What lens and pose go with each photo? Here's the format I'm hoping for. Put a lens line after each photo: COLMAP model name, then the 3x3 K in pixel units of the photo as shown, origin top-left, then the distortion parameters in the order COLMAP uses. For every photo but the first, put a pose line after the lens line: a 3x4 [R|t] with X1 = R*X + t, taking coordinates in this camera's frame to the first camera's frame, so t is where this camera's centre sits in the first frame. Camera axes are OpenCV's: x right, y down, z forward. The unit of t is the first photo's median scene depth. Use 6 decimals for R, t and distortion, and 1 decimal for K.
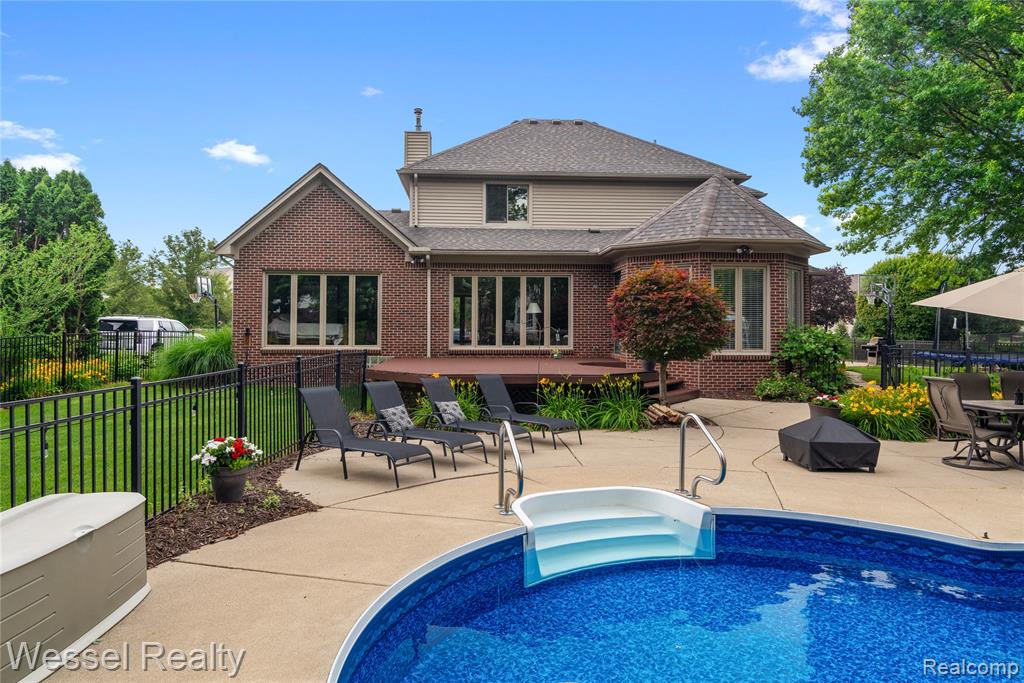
lens RADIAL K [[648.8, 0, 512.9], [0, 648.8, 337.2], [0, 0, 1]] dist [-0.009030, 0.000476]
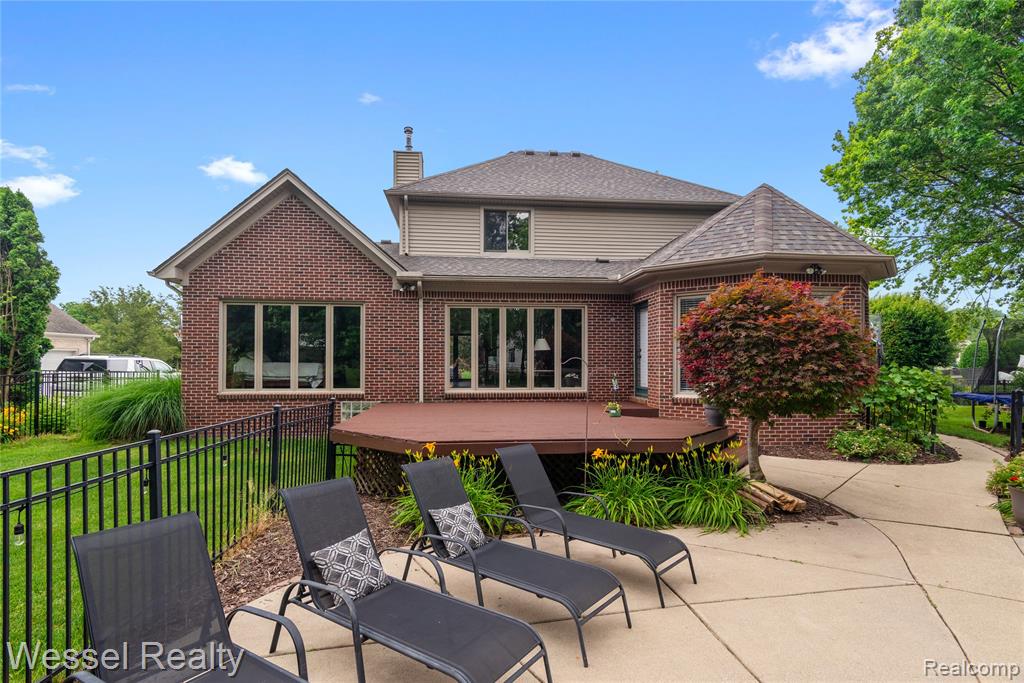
lens RADIAL K [[500.3, 0, 507.4], [0, 500.3, 383.4], [0, 0, 1]] dist [-0.004074, -0.000759]
pose [[0.999334, -0.004223, 0.036245, -0.039988], [0.003375, 0.999720, 0.023417, -0.008656], [-0.036334, -0.023279, 0.999069, 0.335282]]
